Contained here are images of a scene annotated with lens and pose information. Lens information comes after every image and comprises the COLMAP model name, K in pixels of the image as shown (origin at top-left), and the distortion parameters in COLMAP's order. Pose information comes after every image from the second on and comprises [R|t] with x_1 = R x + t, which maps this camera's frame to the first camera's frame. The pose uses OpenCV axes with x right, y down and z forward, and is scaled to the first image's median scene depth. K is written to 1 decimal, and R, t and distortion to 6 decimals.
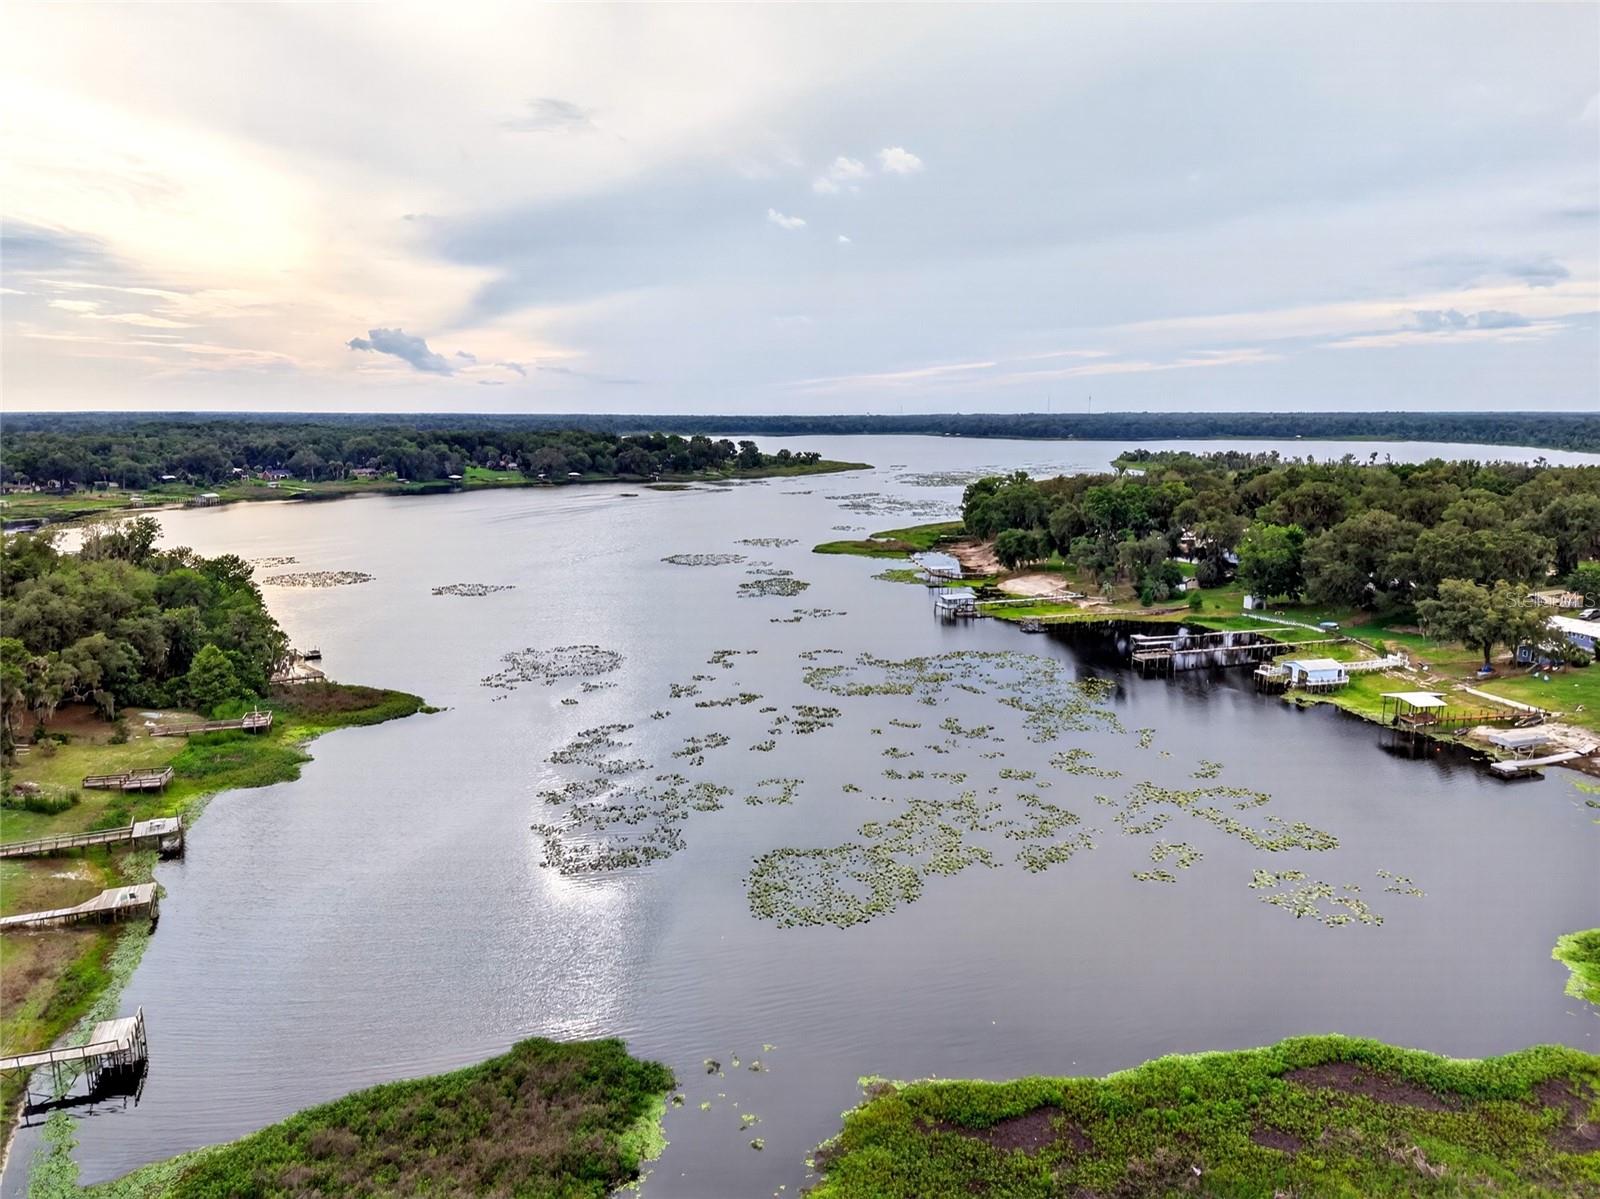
lens RADIAL K [[1053.6, 0, 800.0], [0, 1053.6, 599.5], [0, 0, 1]] dist [0.120226, -0.127401]
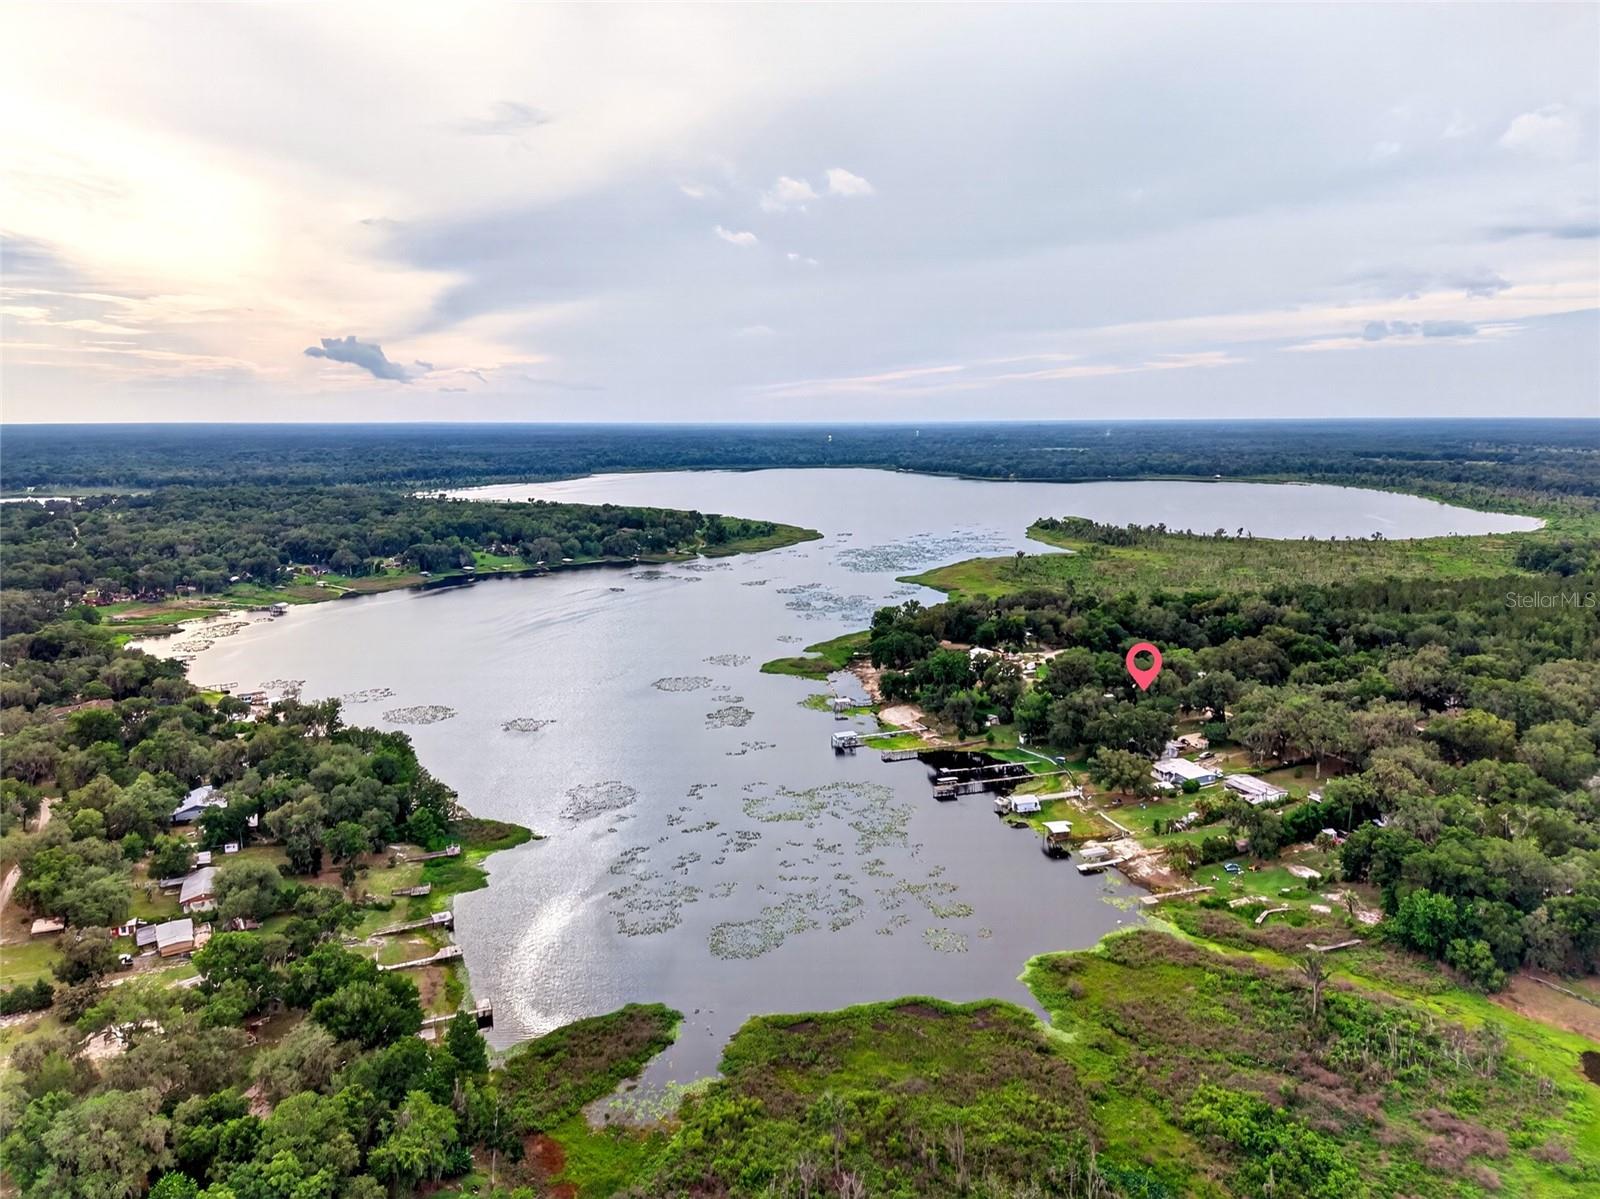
lens RADIAL K [[1197.8, 0, 800.0], [0, 1197.8, 547.3], [0, 0, 1]] dist [0.194689, -0.349850]
pose [[0.999755, -0.012736, 0.018112, 0.051623], [0.012815, 0.999909, -0.004257, -0.268199], [-0.018056, 0.004488, 0.999827, -0.776803]]
